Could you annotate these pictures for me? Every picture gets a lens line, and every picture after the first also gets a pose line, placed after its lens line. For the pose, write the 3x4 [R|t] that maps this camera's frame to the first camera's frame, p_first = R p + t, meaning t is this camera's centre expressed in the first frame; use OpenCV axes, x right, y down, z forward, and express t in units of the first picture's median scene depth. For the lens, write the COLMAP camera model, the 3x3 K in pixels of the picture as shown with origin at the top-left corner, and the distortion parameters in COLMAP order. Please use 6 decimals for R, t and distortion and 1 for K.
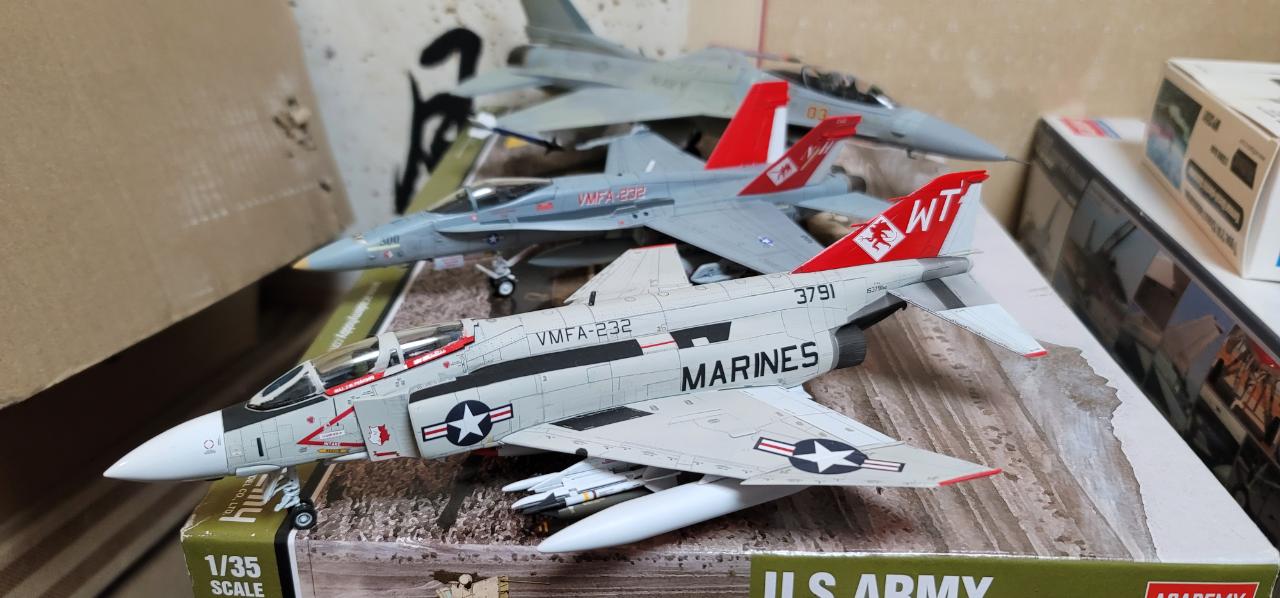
lens RADIAL K [[975.3, 0, 640.0], [0, 975.3, 299.0], [0, 0, 1]] dist [0.005672, 0.006554]
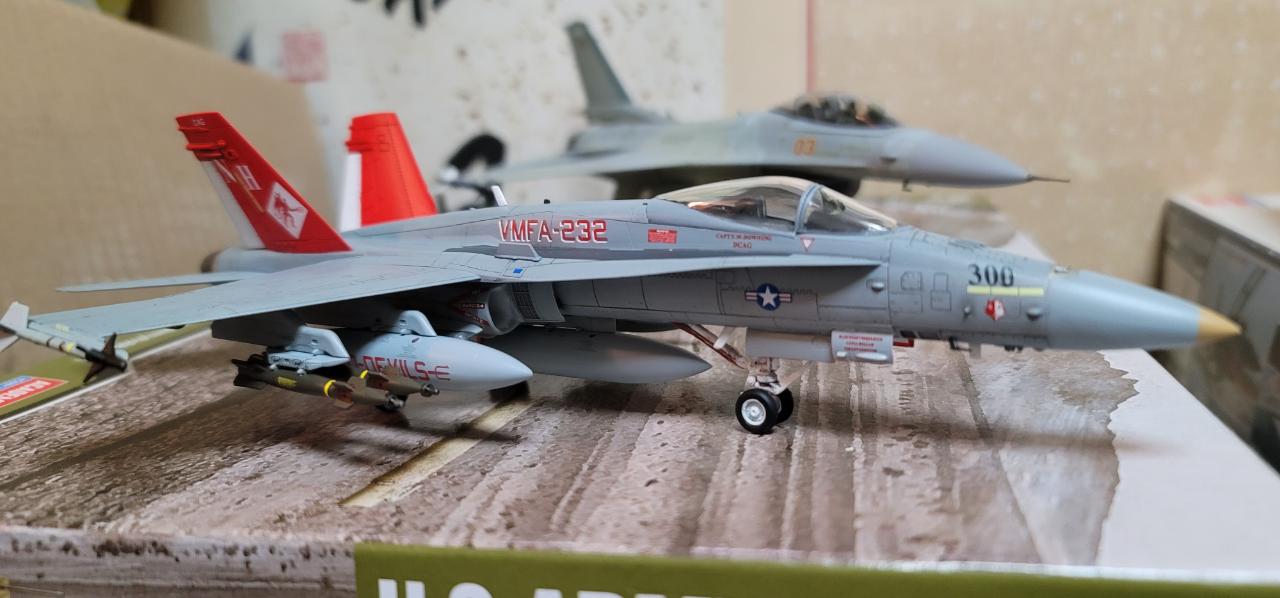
lens RADIAL K [[990.8, 0, 640.7], [0, 990.8, 279.8], [0, 0, 1]] dist [0.074496, -0.131227]
pose [[0.981846, -0.026818, -0.187774, 0.331437], [-0.019791, 0.970068, -0.242026, 0.208275], [0.188644, 0.241348, 0.951927, 0.358874]]
